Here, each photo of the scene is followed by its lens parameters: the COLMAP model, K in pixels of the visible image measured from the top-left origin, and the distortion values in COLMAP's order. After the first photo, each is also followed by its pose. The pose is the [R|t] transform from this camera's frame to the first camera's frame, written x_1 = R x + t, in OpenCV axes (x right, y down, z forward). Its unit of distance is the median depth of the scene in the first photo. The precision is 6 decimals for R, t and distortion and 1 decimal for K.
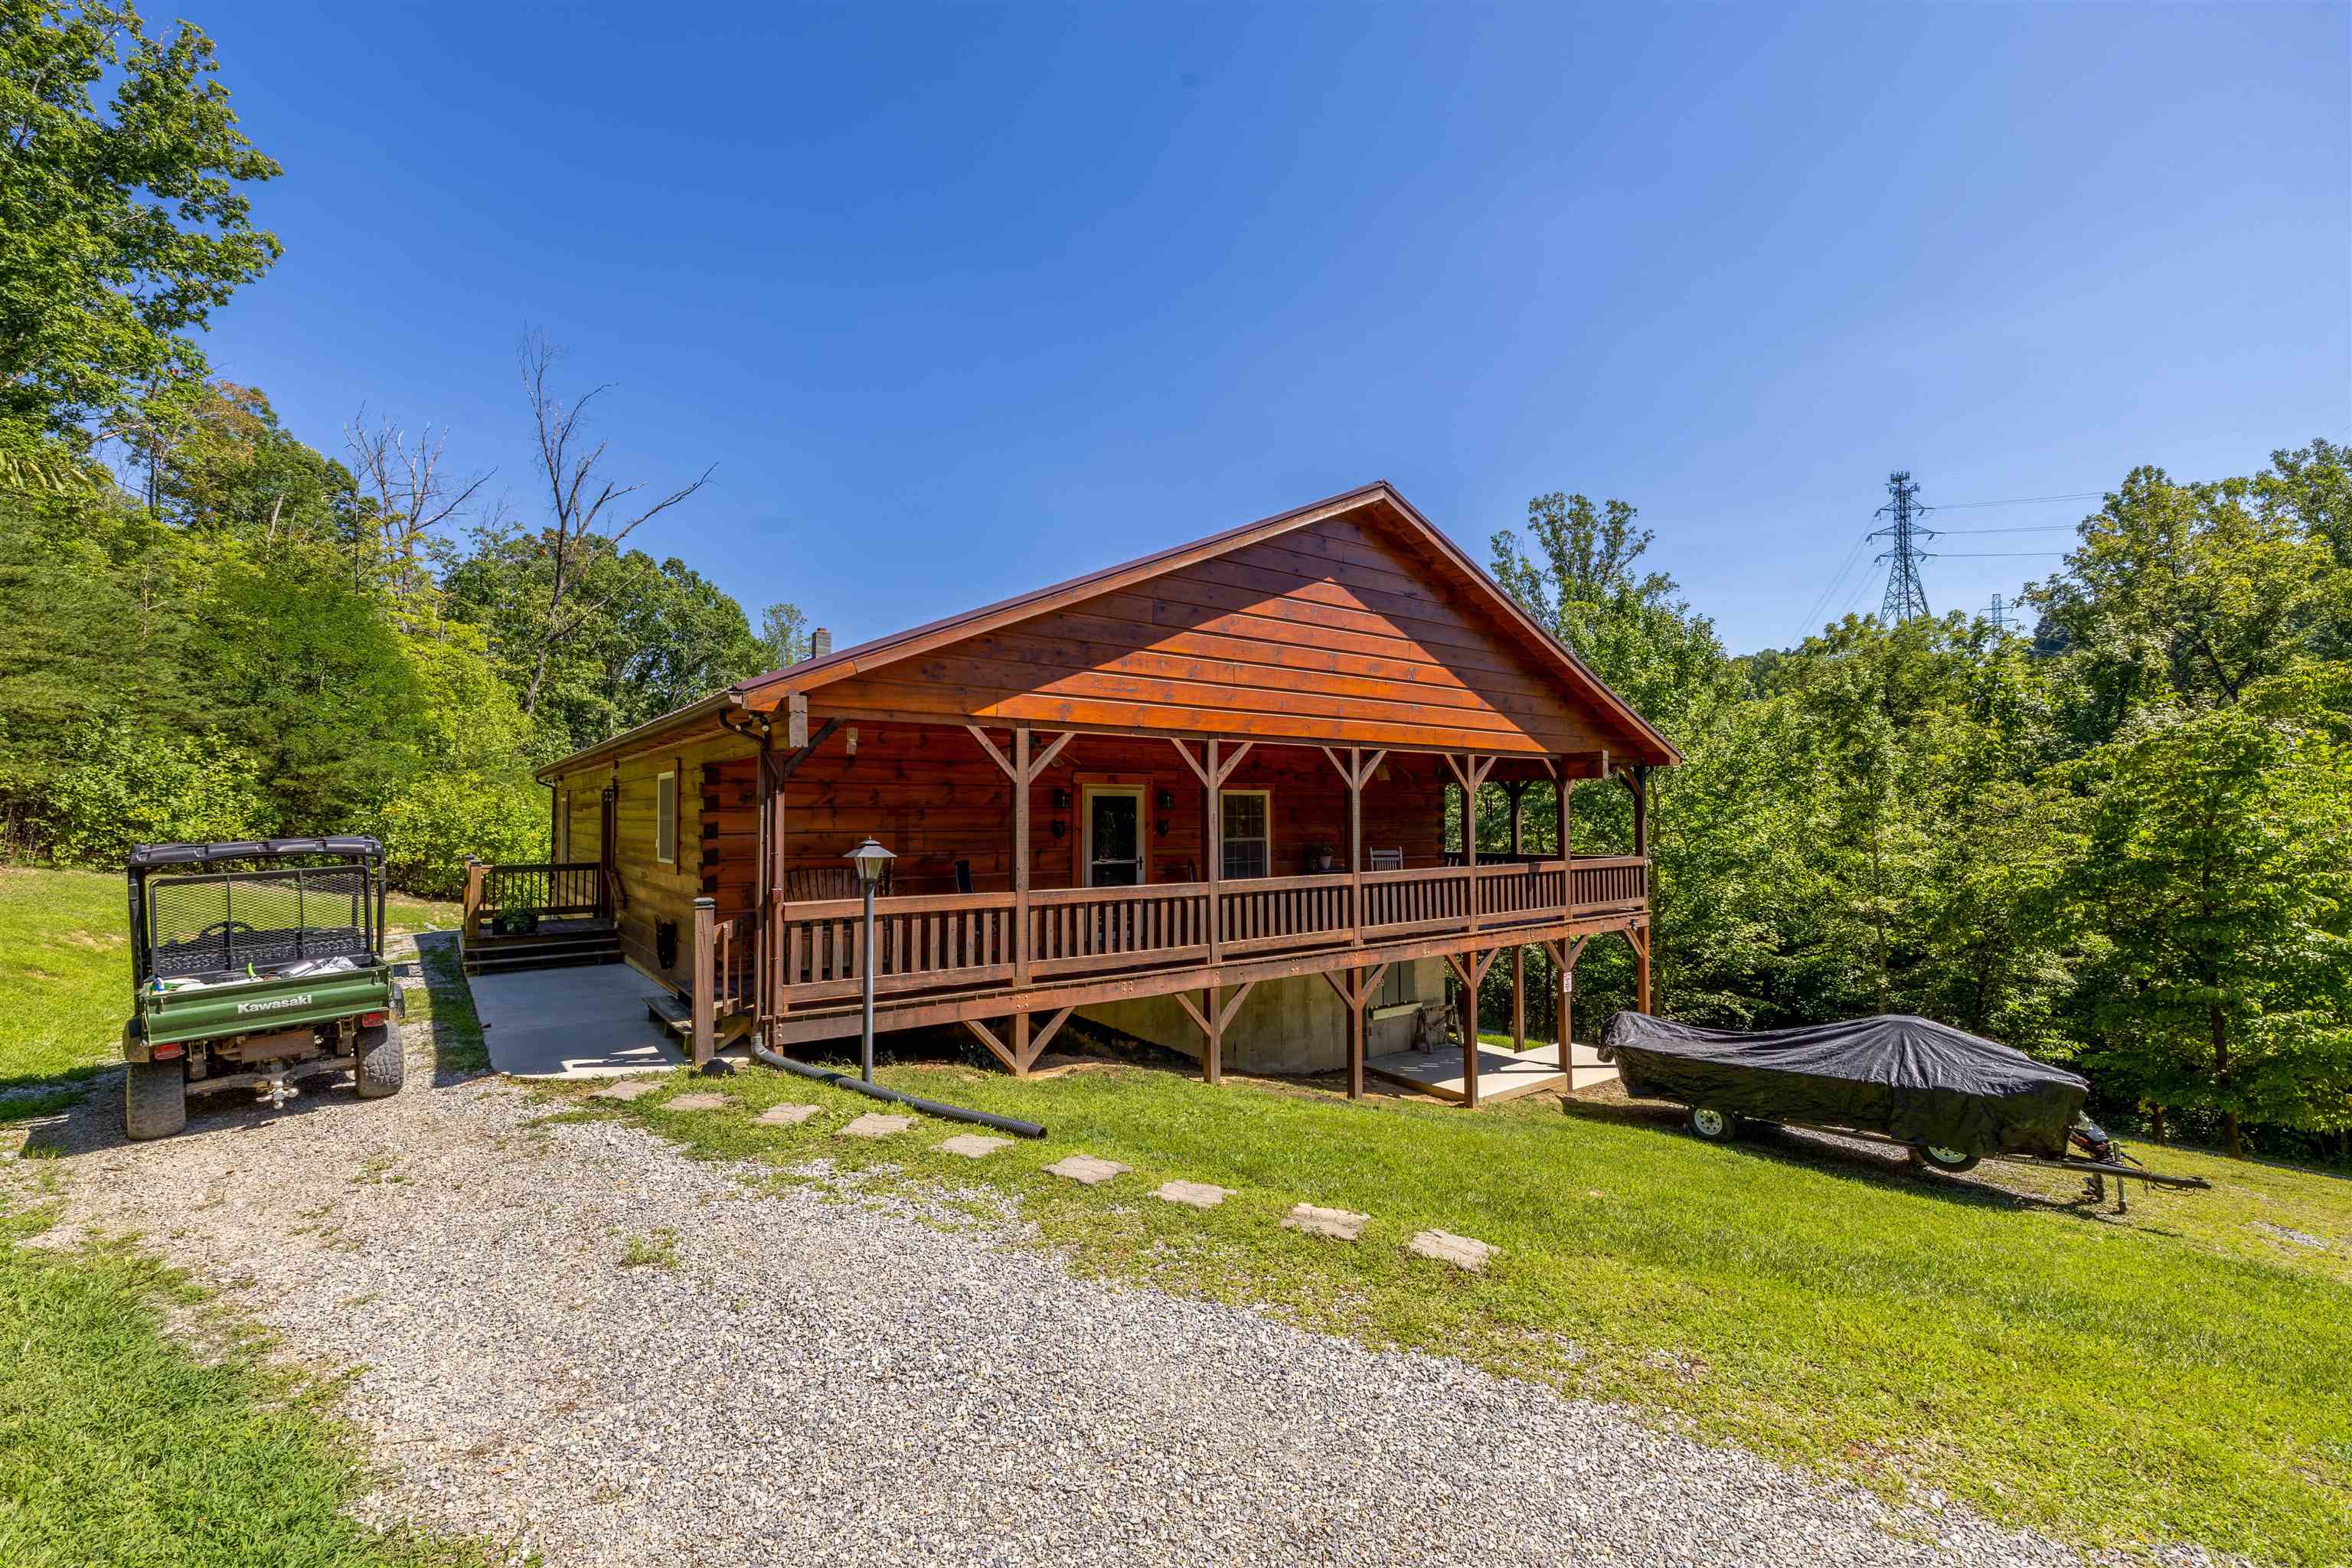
lens RADIAL K [[977.8, 0, 1174.5], [0, 977.8, 777.9], [0, 0, 1]] dist [0.002457, -0.000462]
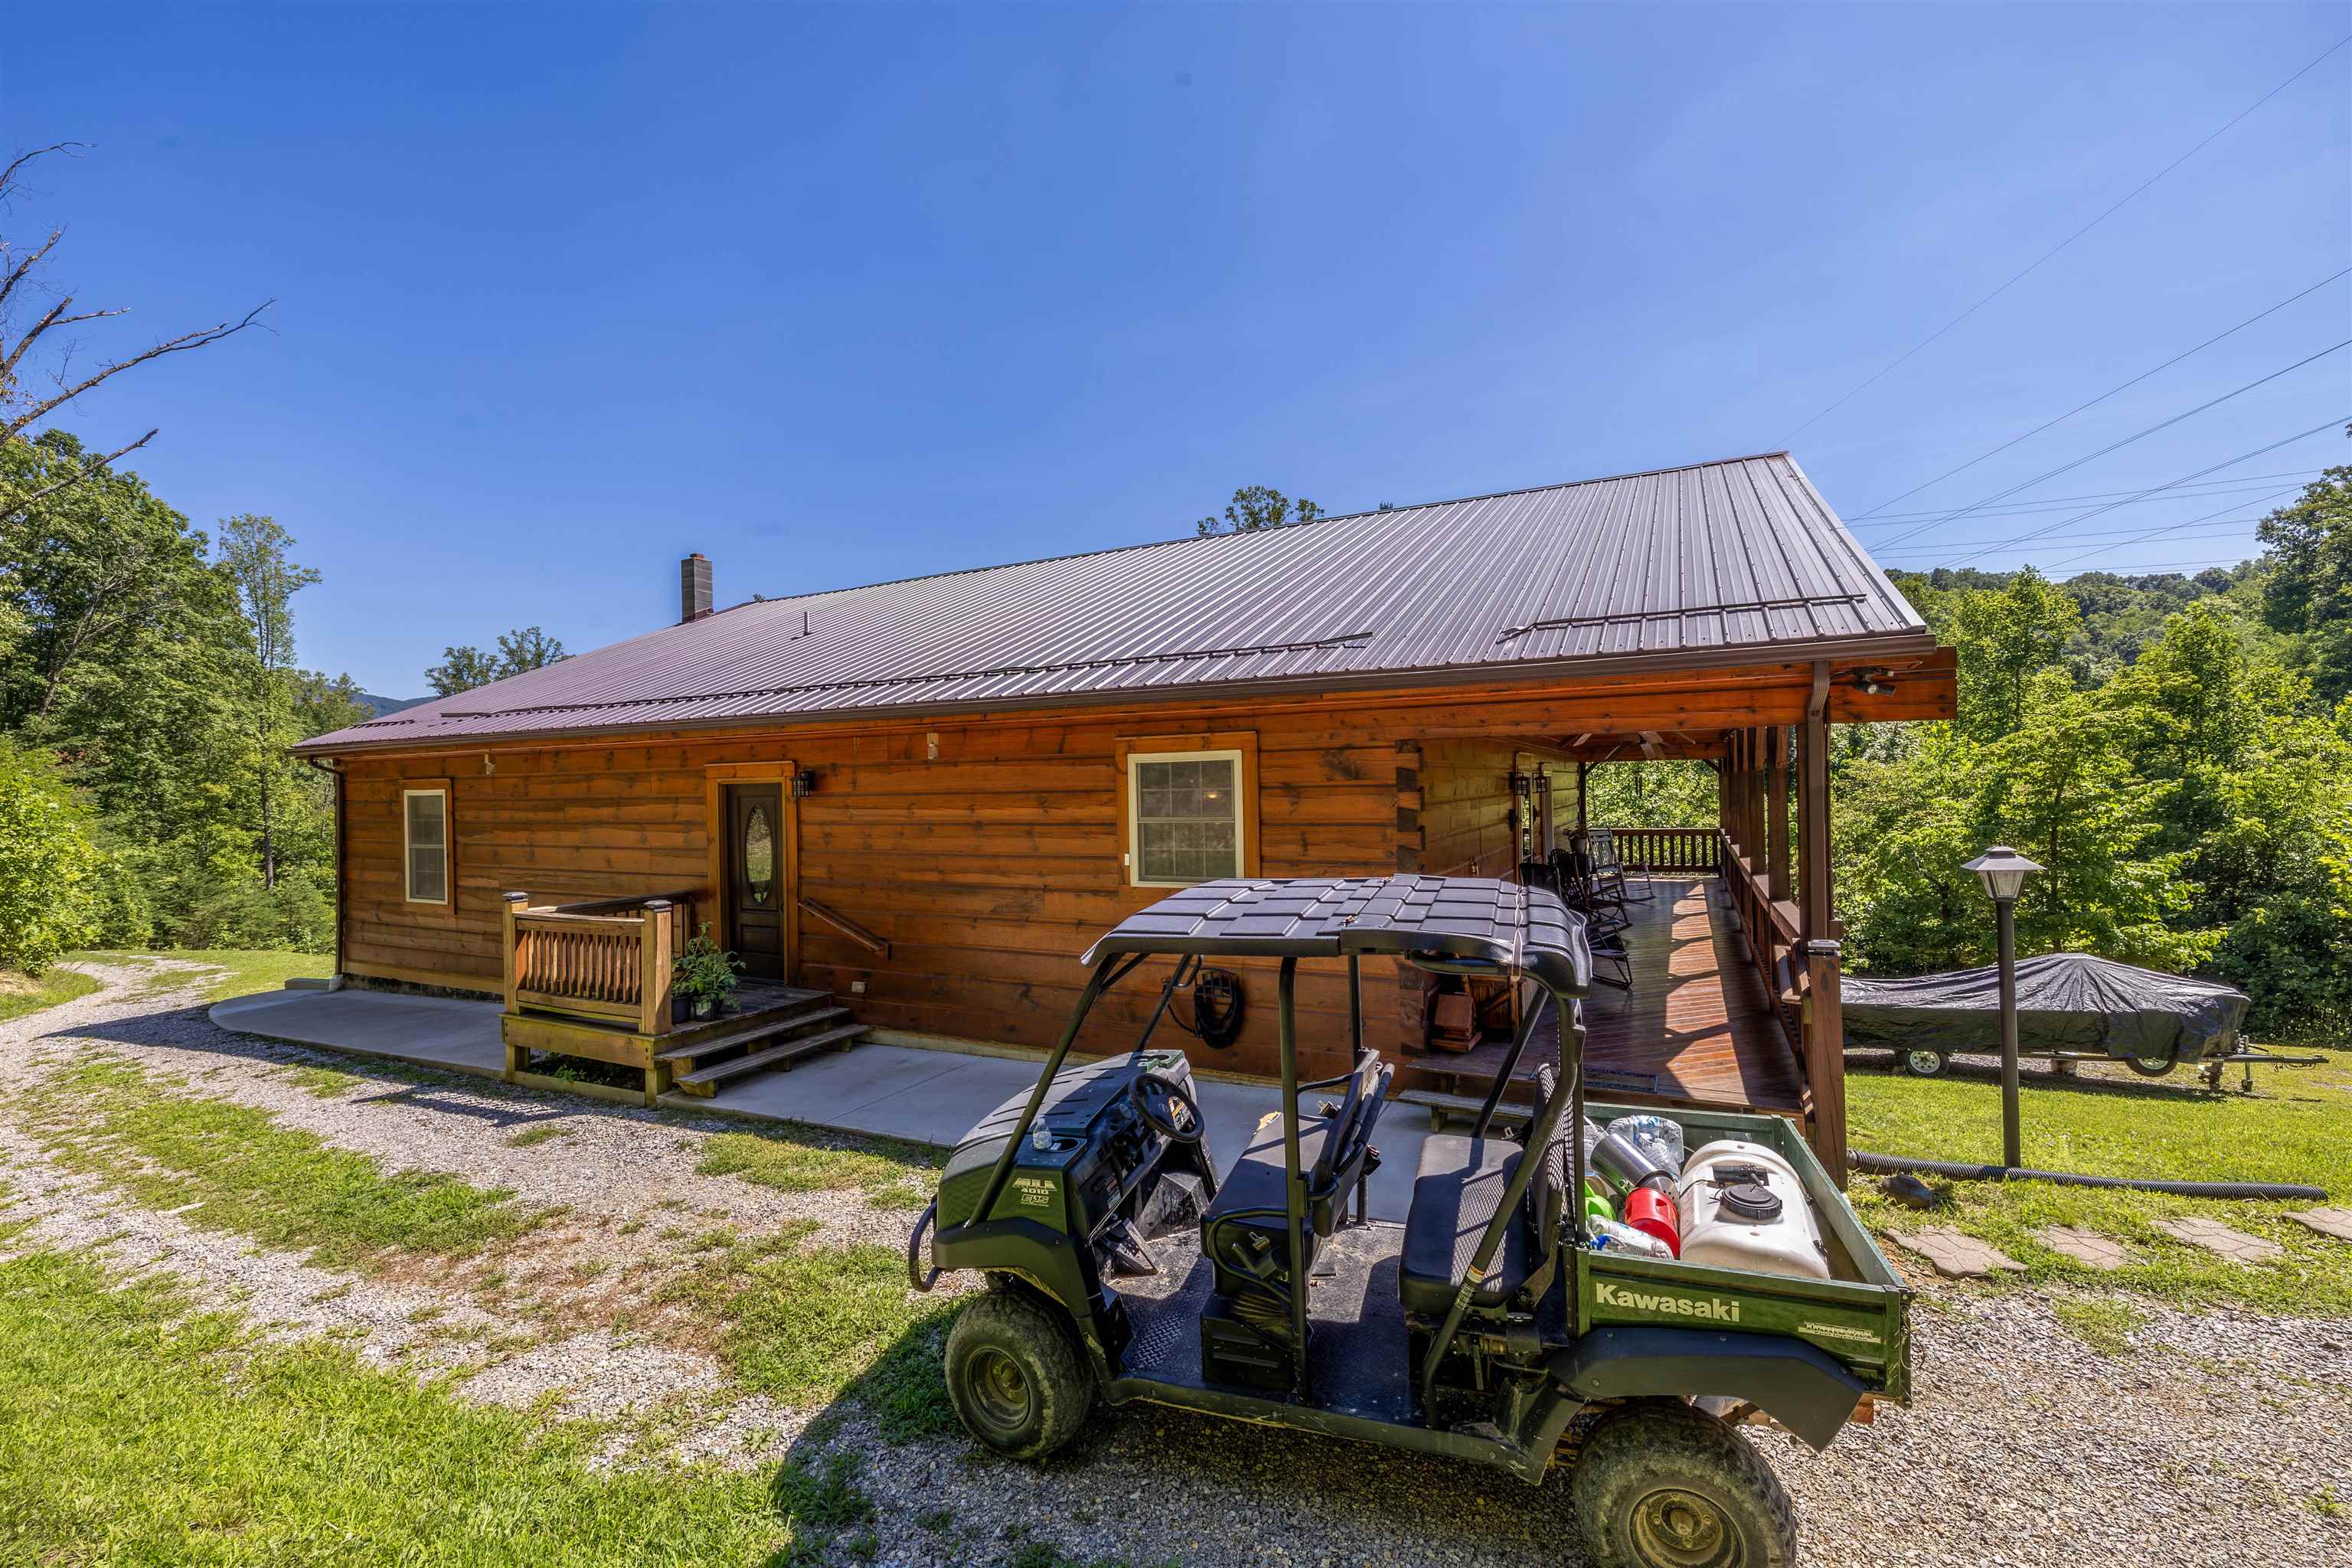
lens RADIAL K [[977.8, 0, 1174.8], [0, 977.8, 787.7], [0, 0, 1]] dist [0.002457, -0.000462]
pose [[0.903081, -0.015149, 0.429203, -0.722582], [0.001077, 0.999454, 0.033012, -0.003486], [-0.429469, -0.029350, 0.902604, 0.362250]]
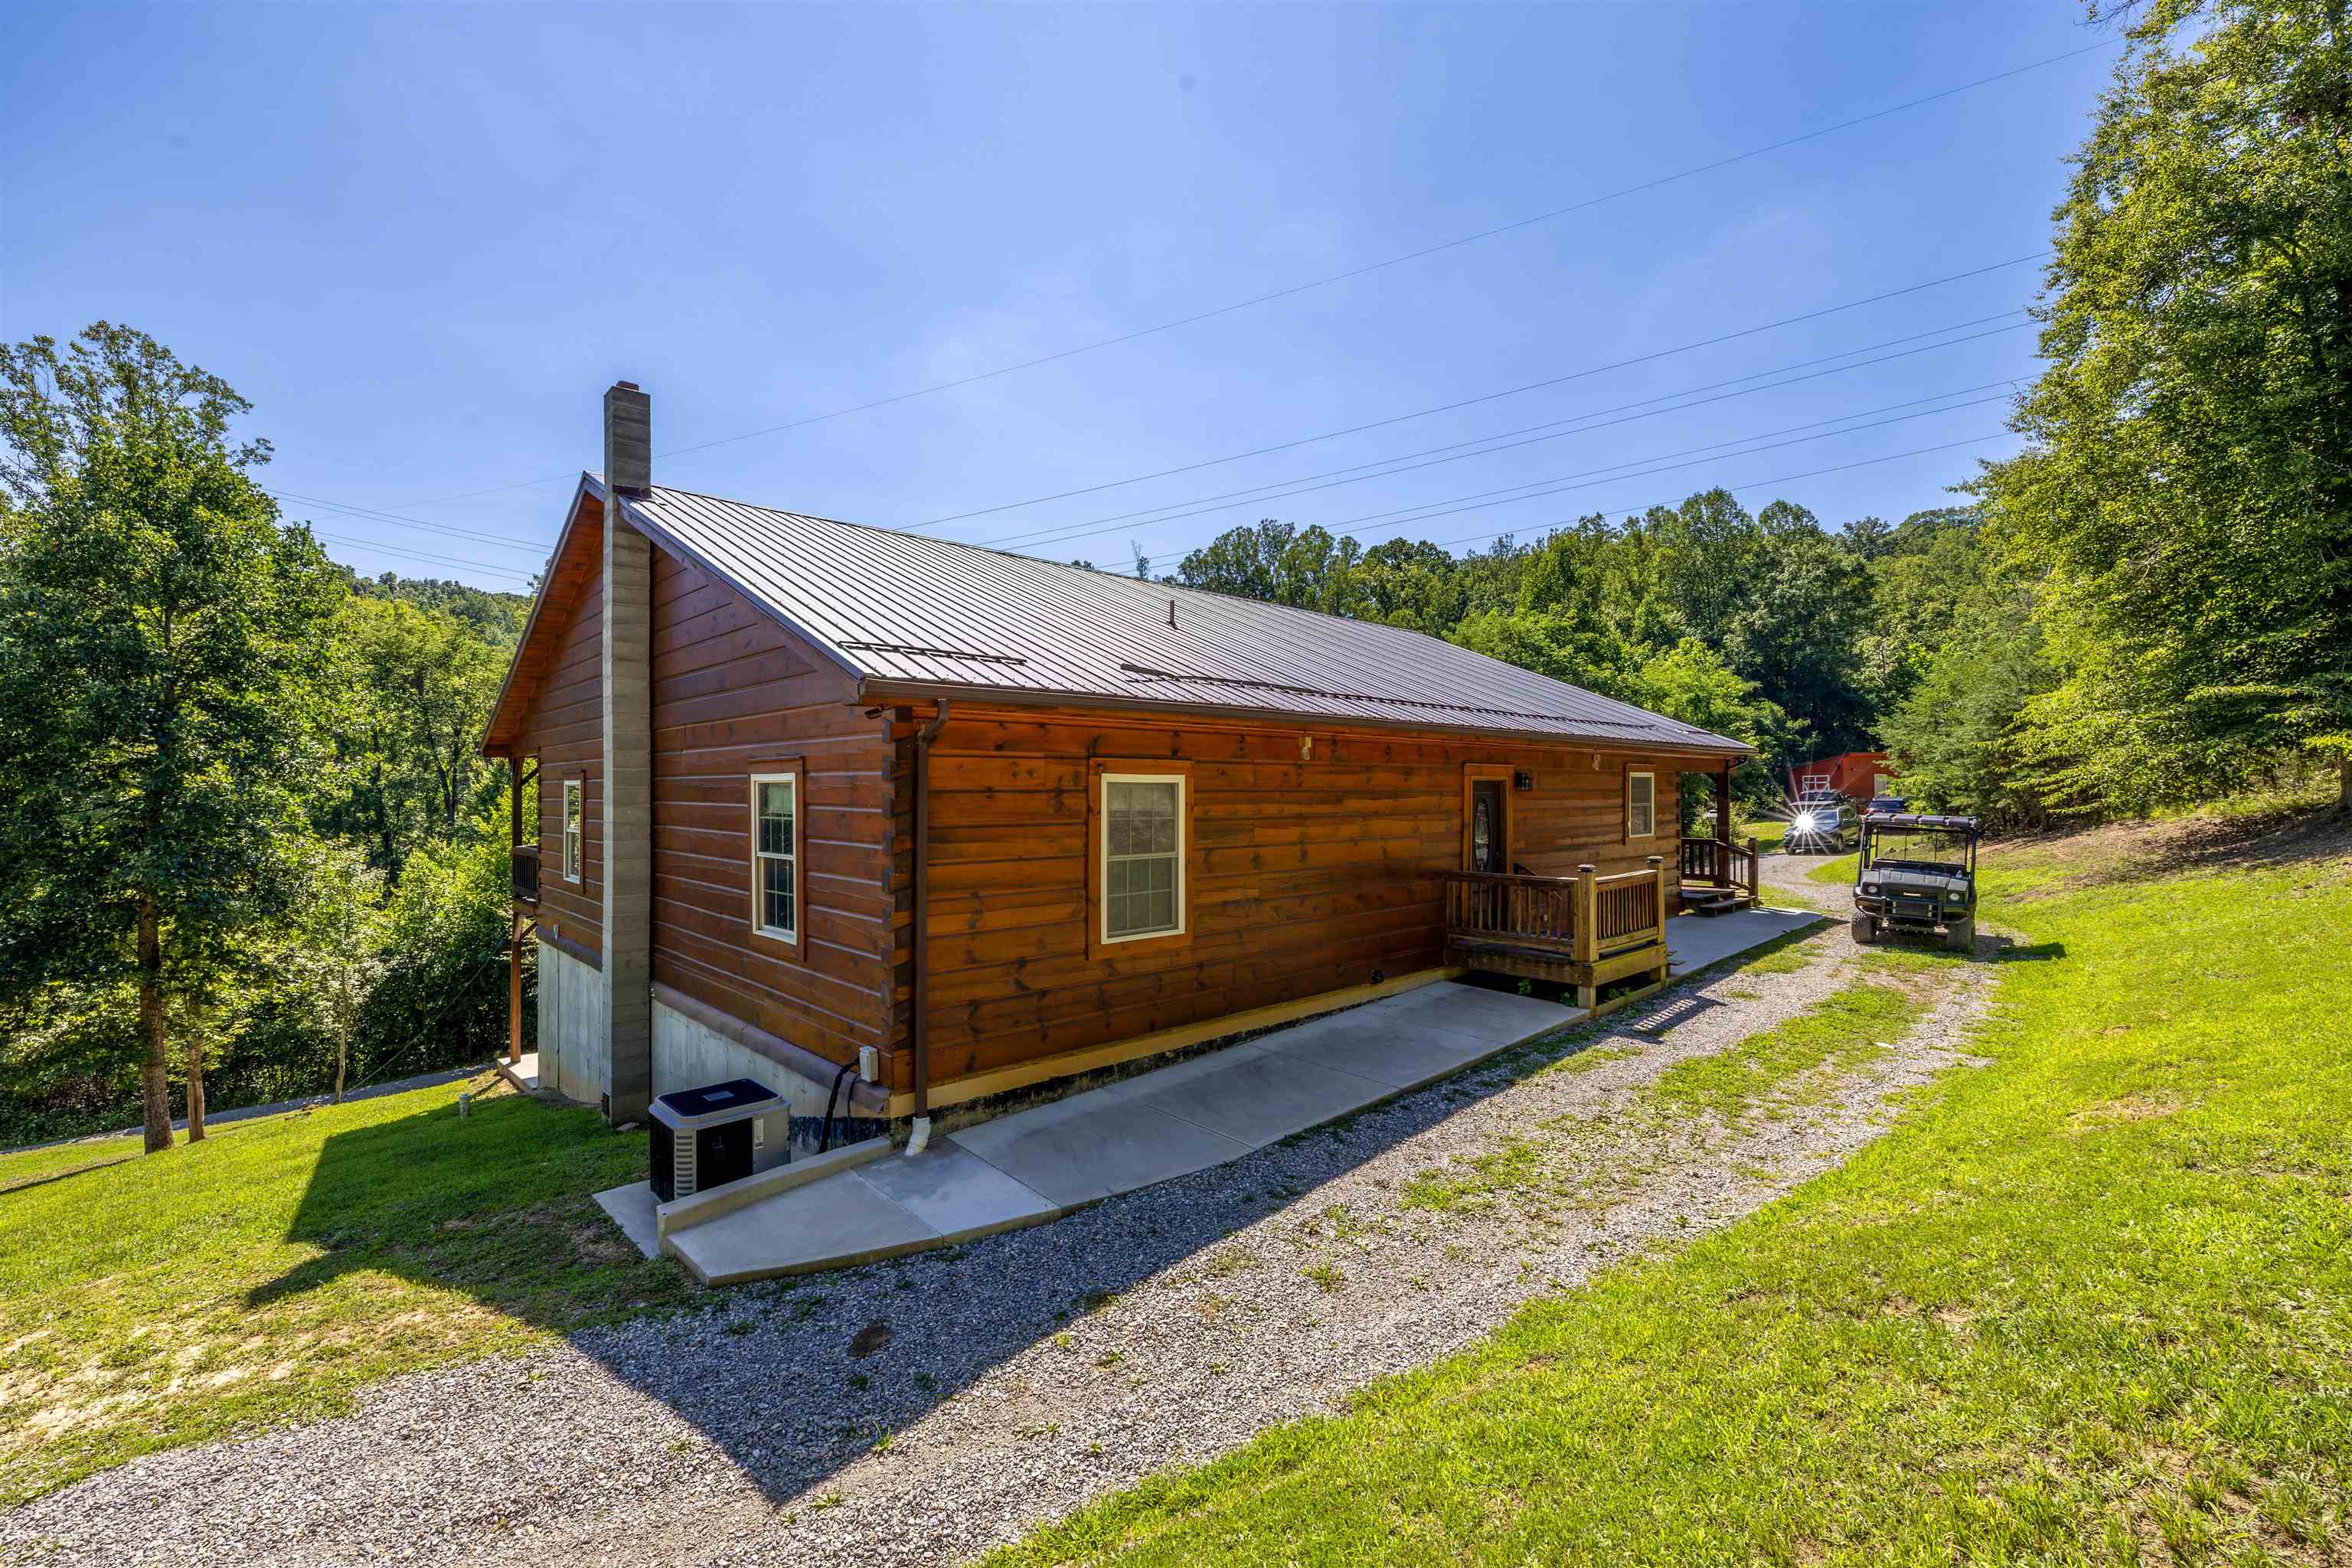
lens RADIAL K [[977.8, 0, 1158.3], [0, 977.8, 776.9], [0, 0, 1]] dist [0.002457, -0.000462]
pose [[-0.093854, 0.015309, 0.995468, -1.666441], [-0.034669, 0.999225, -0.018636, 0.045084], [-0.994982, -0.036261, -0.093250, 1.637867]]
